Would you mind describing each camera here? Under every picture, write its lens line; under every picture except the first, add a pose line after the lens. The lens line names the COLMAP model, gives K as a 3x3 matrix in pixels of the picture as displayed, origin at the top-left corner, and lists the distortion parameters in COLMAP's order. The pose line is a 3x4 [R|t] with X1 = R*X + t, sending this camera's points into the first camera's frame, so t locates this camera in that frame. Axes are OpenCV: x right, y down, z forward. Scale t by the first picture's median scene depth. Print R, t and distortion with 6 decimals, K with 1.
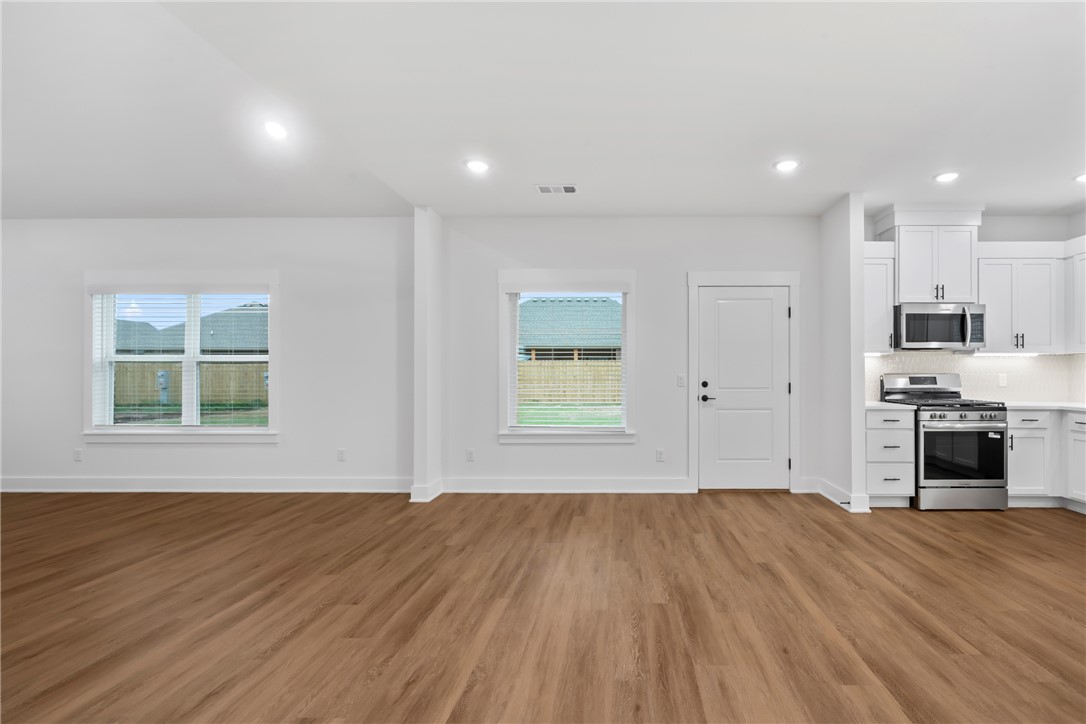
lens RADIAL K [[483.1, 0, 627.2], [0, 483.1, 372.7], [0, 0, 1]] dist [-0.000810, 0.000275]
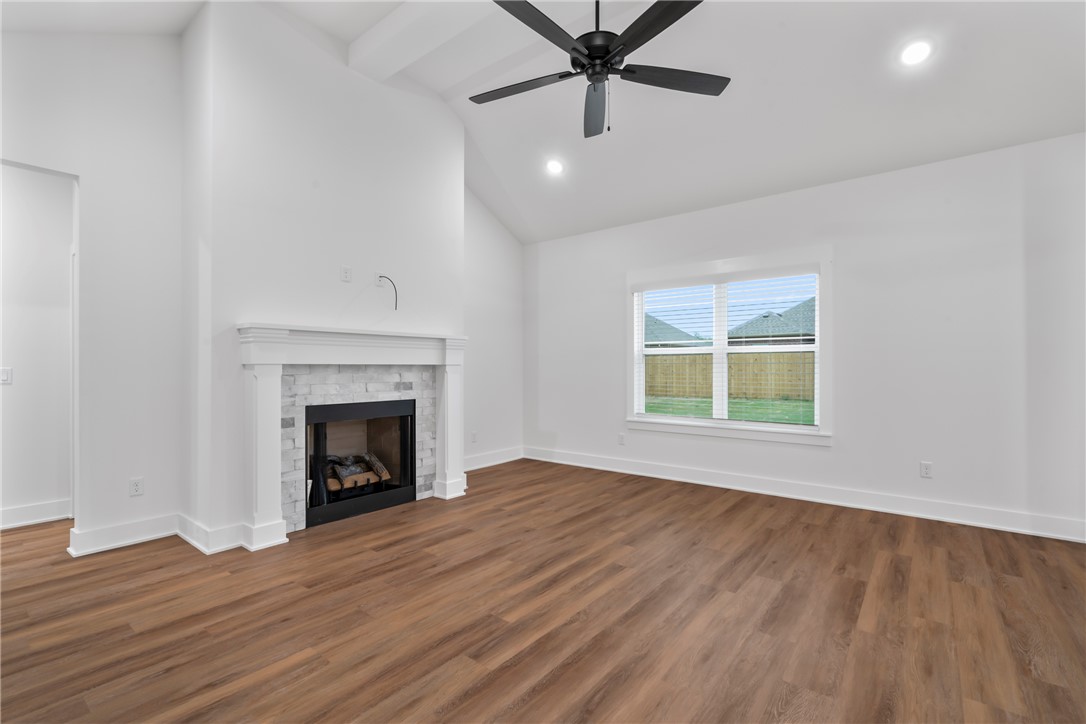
lens RADIAL K [[491.8, 0, 539.7], [0, 491.8, 366.3], [0, 0, 1]] dist [-0.001050, 0.000503]
pose [[0.784187, 0.000276, -0.620524, -0.637897], [0.000985, 0.999998, 0.001690, 0.001812], [0.620524, -0.001936, 0.784185, -0.003423]]
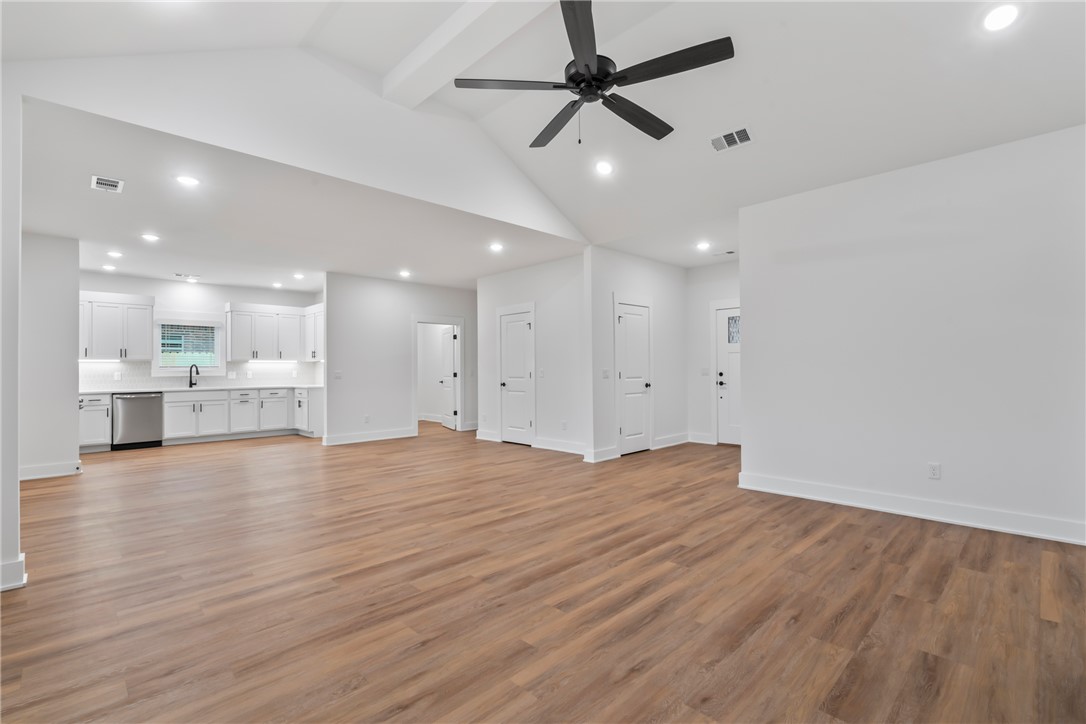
lens RADIAL K [[491.8, 0, 539.7], [0, 491.8, 366.3], [0, 0, 1]] dist [-0.001050, 0.000503]
pose [[-0.703075, 0.011049, 0.711030, -1.331572], [0.007056, 0.999938, -0.008561, 0.005608], [-0.711081, -0.001002, -0.703109, 0.971195]]
